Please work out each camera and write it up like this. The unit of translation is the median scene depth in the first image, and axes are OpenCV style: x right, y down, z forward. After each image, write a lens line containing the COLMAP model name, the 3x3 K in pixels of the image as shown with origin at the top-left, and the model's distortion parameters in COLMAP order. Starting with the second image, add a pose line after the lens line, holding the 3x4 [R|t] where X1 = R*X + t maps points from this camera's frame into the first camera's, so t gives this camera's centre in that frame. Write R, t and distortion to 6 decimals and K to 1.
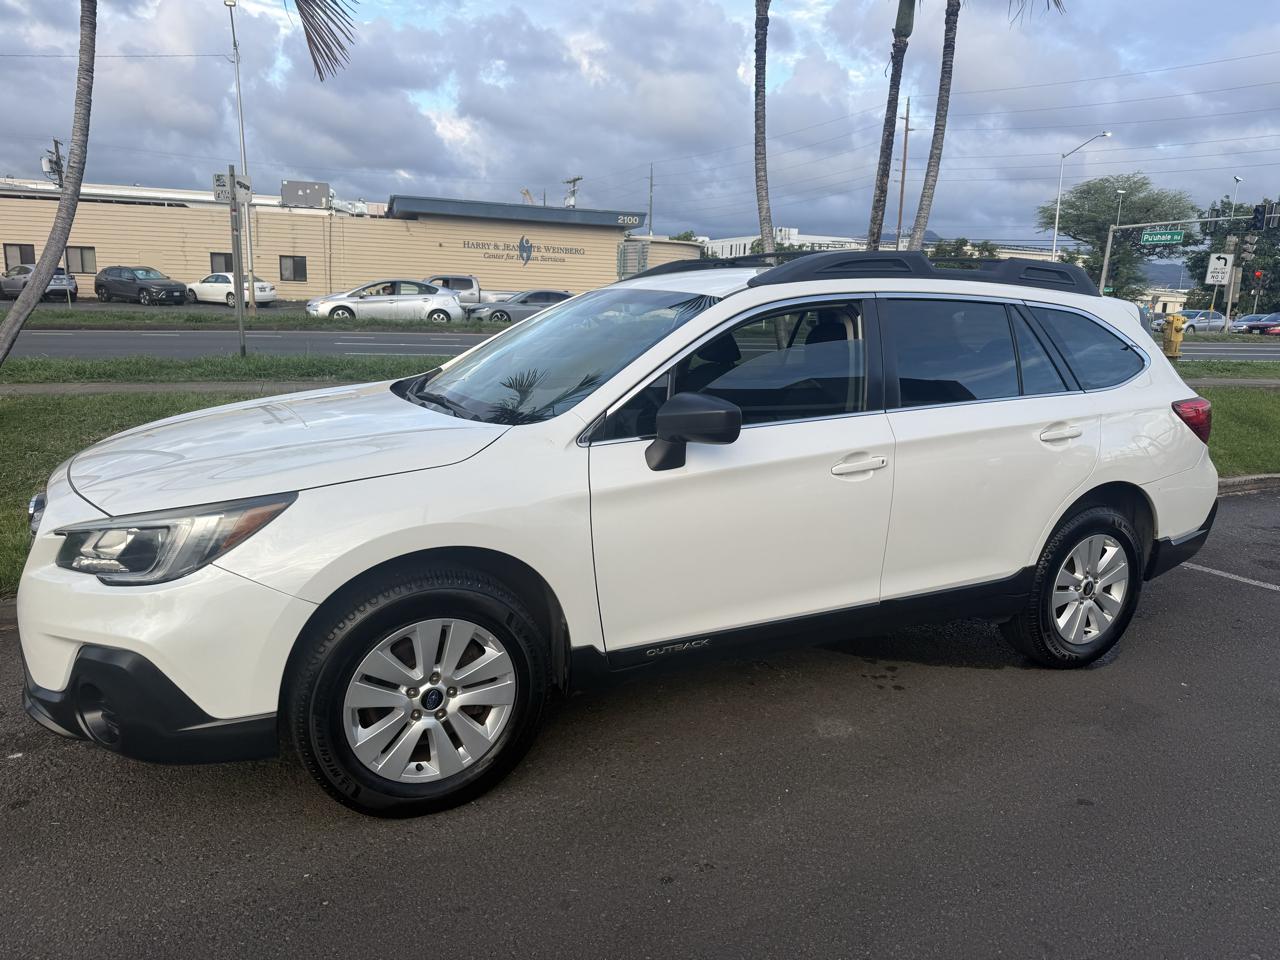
lens RADIAL K [[912.8, 0, 647.7], [0, 912.8, 480.2], [0, 0, 1]] dist [0.015194, -0.024974]
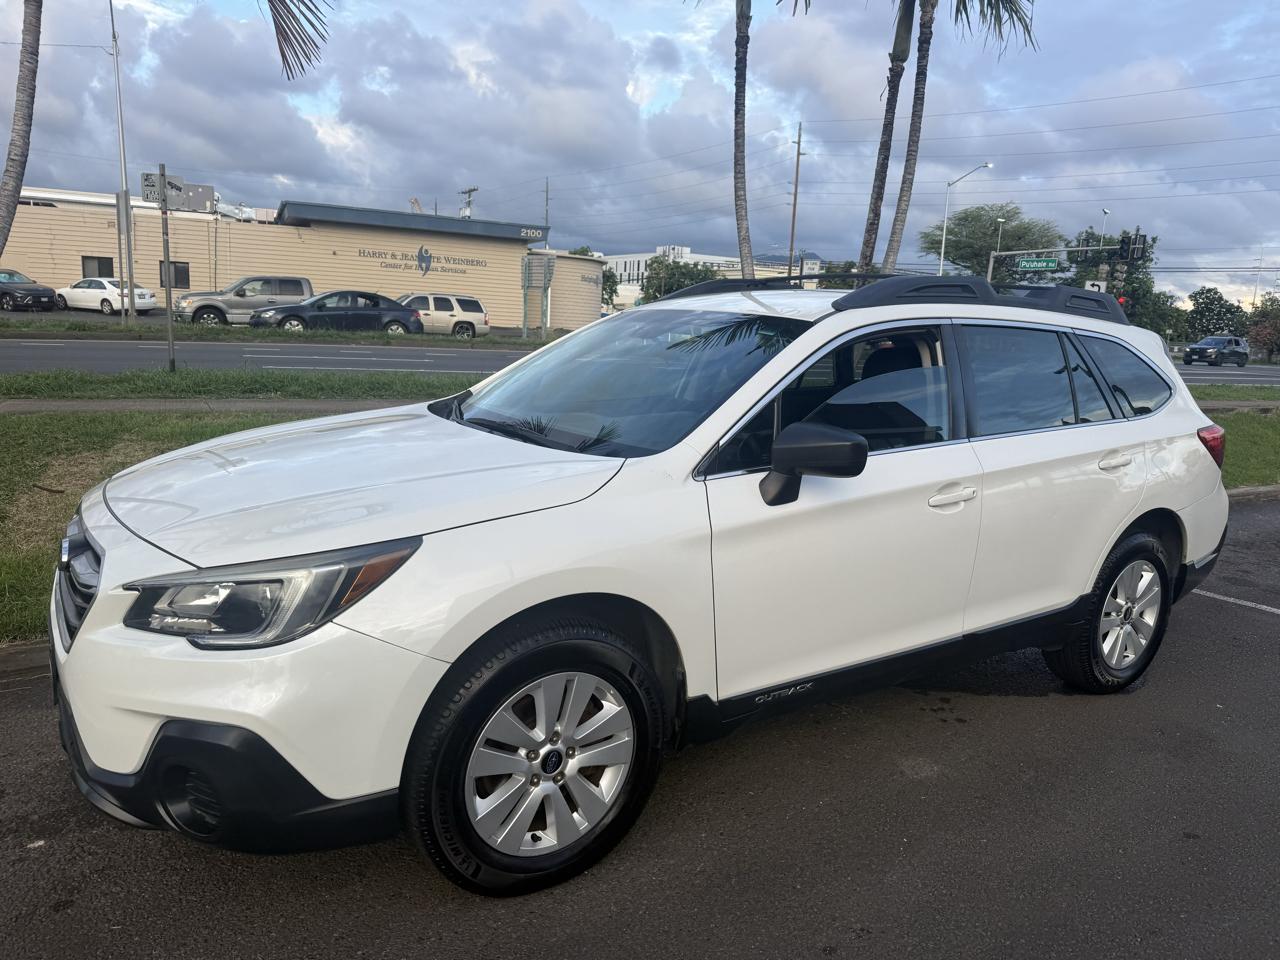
lens RADIAL K [[912.8, 0, 647.9], [0, 912.8, 486.3], [0, 0, 1]] dist [0.015194, -0.024974]
pose [[0.992801, -0.004621, 0.119686, -0.164505], [0.005758, 0.999942, -0.009150, -0.016210], [-0.119637, 0.009773, 0.992770, 0.058272]]
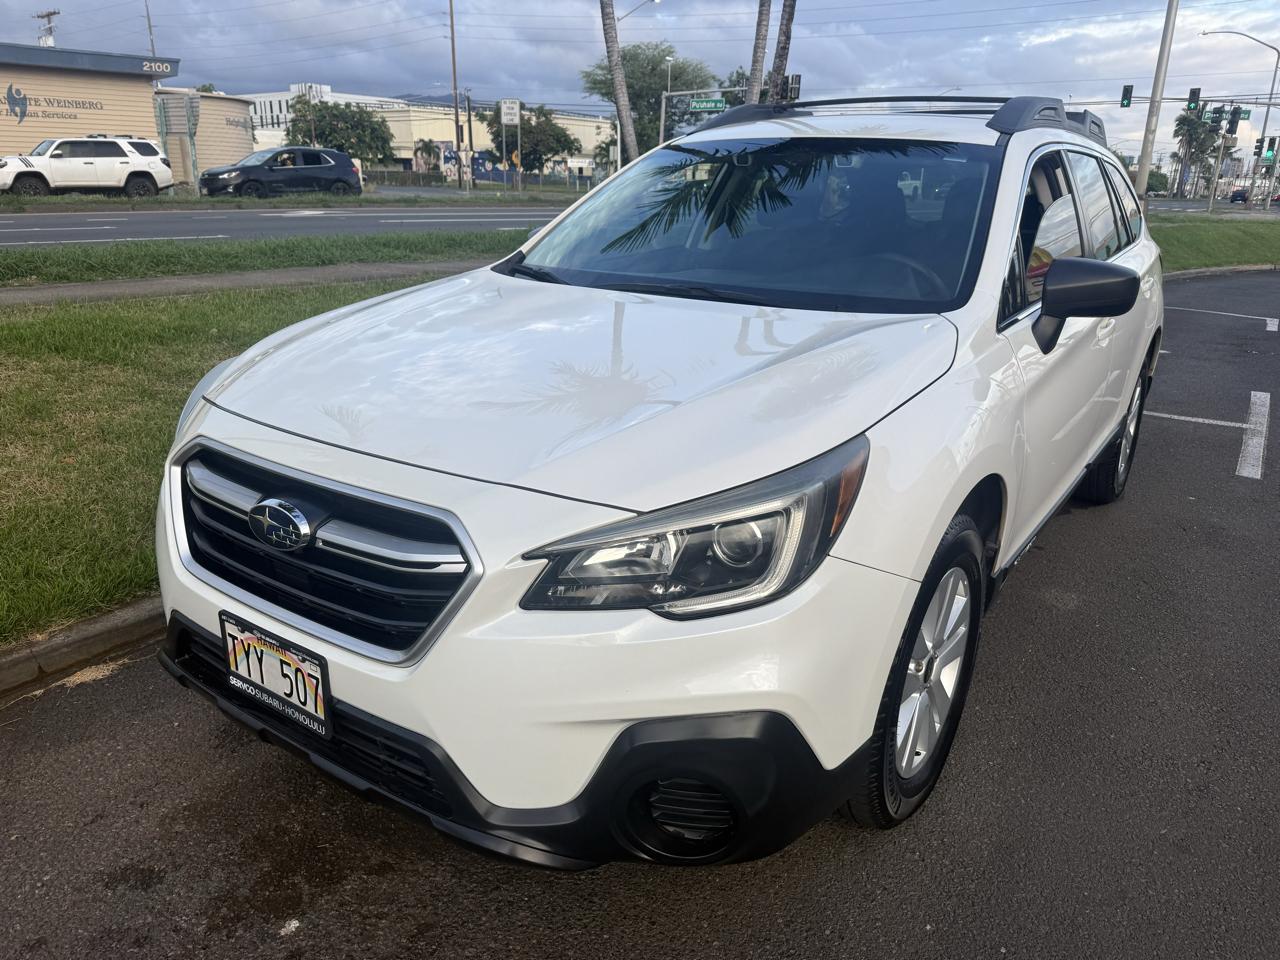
lens RADIAL K [[912.8, 0, 651.7], [0, 912.8, 484.4], [0, 0, 1]] dist [0.015194, -0.024974]
pose [[0.884582, -0.159190, 0.438376, -0.511862], [0.096800, 0.982143, 0.161322, -0.046544], [-0.456229, -0.100268, 0.884195, 0.277930]]
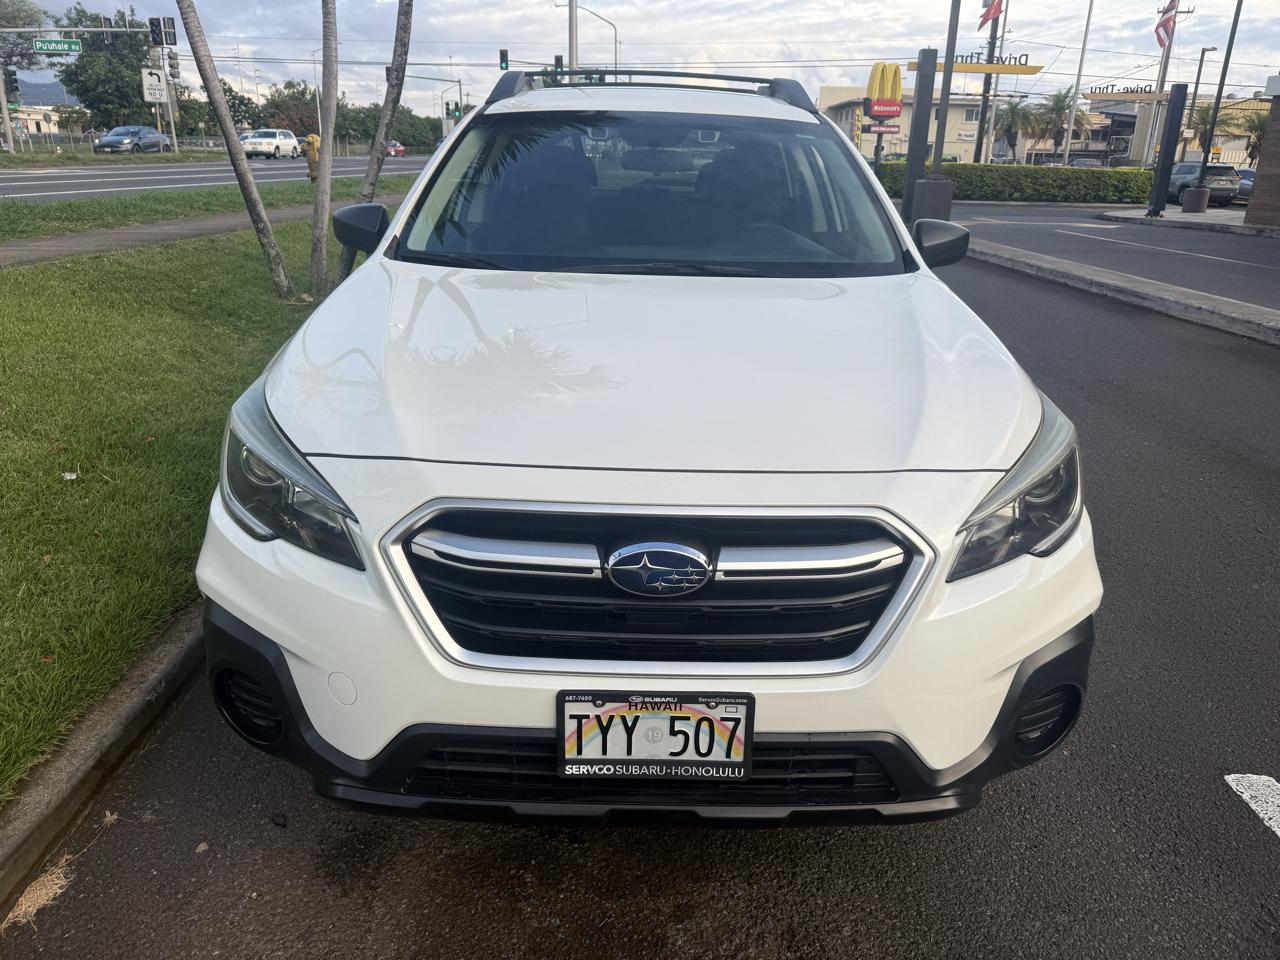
lens RADIAL K [[912.8, 0, 647.0], [0, 912.8, 485.1], [0, 0, 1]] dist [0.015194, -0.024974]
pose [[0.455717, -0.325353, 0.828533, -0.774253], [0.164858, 0.945553, 0.280628, -0.112454], [-0.874725, 0.008703, 0.484542, 0.546360]]
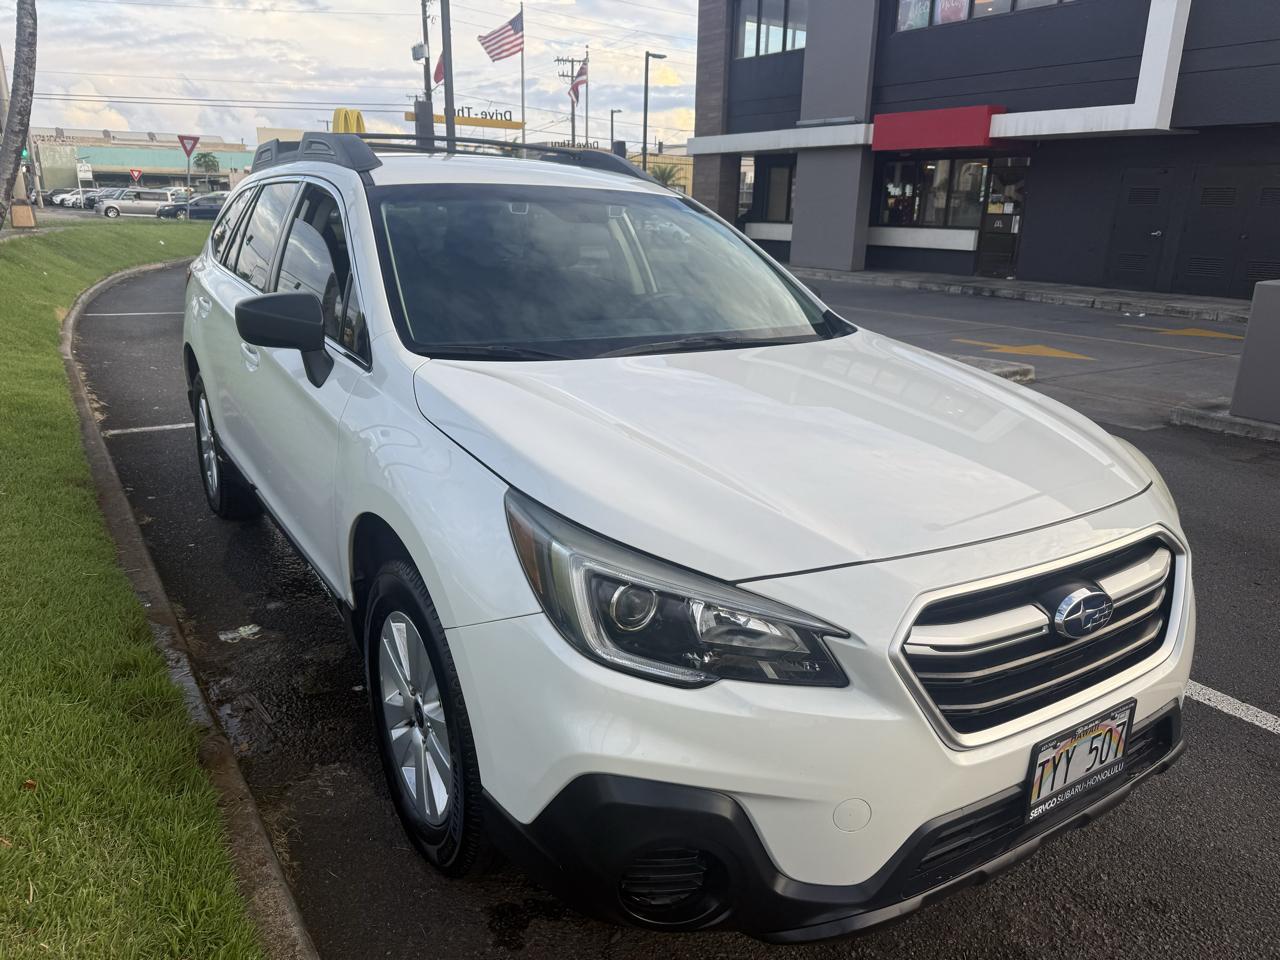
lens RADIAL K [[912.8, 0, 639.0], [0, 912.8, 480.9], [0, 0, 1]] dist [0.015194, -0.024974]
pose [[-0.090550, -0.318228, 0.943680, -0.838904], [0.165984, 0.929496, 0.329372, -0.205214], [-0.981962, 0.186460, -0.031345, 0.919306]]
